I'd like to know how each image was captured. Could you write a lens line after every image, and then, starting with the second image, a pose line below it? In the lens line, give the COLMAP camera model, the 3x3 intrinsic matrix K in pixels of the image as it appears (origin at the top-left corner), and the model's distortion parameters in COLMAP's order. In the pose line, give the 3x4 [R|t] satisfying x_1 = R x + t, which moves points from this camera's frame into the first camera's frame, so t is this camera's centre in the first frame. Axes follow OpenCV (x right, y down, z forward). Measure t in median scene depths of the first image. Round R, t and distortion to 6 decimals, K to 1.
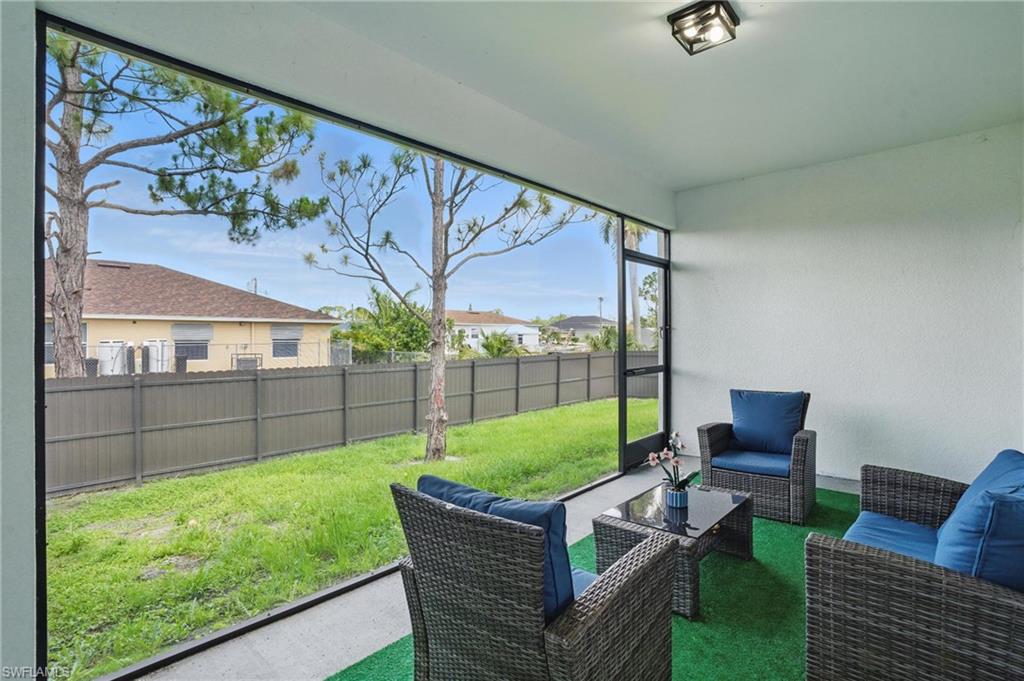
lens RADIAL K [[474.7, 0, 507.9], [0, 474.7, 333.3], [0, 0, 1]] dist [-0.072299, 0.027692]
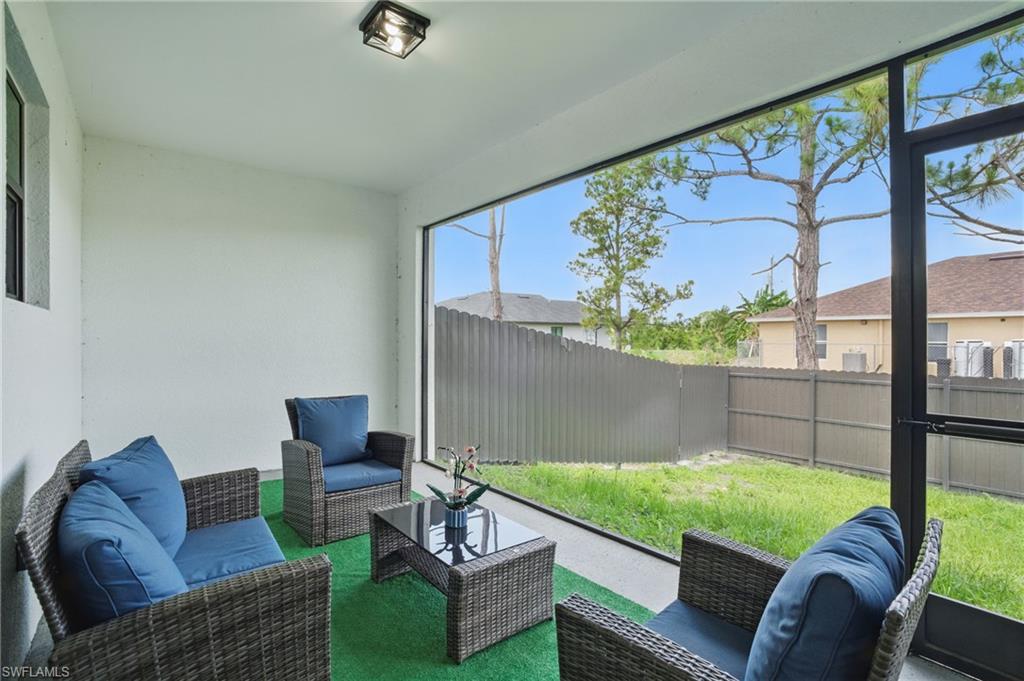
lens RADIAL K [[474.7, 0, 507.9], [0, 474.7, 333.3], [0, 0, 1]] dist [-0.072299, 0.027692]
pose [[-0.138346, -0.006010, -0.990366, 0.434270], [0.007058, 0.999950, -0.007054, 0.002707], [0.990359, -0.007966, -0.138297, 0.425697]]
